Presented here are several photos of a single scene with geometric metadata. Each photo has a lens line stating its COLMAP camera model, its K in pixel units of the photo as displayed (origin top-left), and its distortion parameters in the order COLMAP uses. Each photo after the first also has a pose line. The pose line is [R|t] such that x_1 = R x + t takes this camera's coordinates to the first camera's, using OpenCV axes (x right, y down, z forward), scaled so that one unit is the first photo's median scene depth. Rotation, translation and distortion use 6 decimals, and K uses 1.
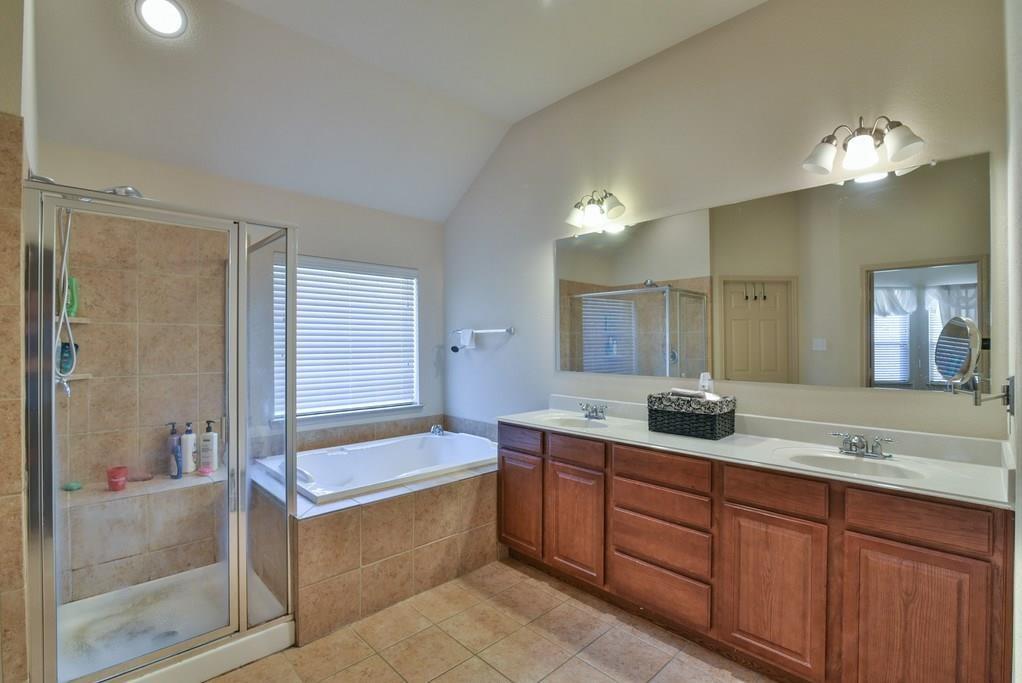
lens RADIAL K [[468.3, 0, 508.4], [0, 468.3, 344.6], [0, 0, 1]] dist [-0.020932, 0.000812]
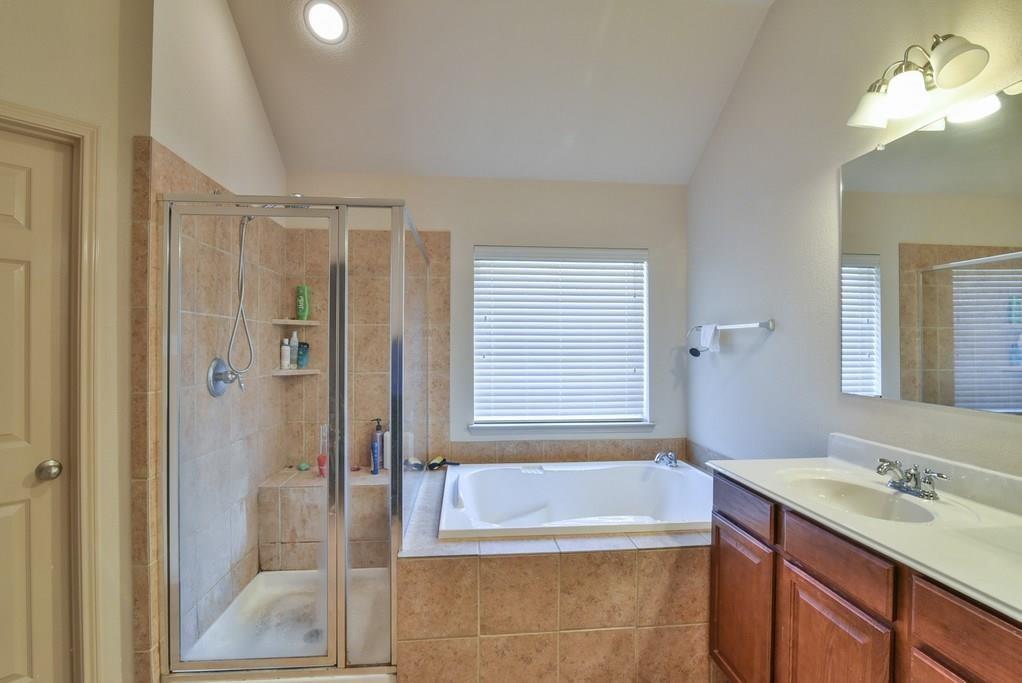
lens RADIAL K [[468.3, 0, 508.4], [0, 468.3, 344.6], [0, 0, 1]] dist [-0.020932, 0.000812]
pose [[0.782110, 0.003802, -0.623129, 0.159810], [-0.004810, 0.999988, 0.000064, -0.000995], [0.623122, 0.002948, 0.782119, 0.353254]]
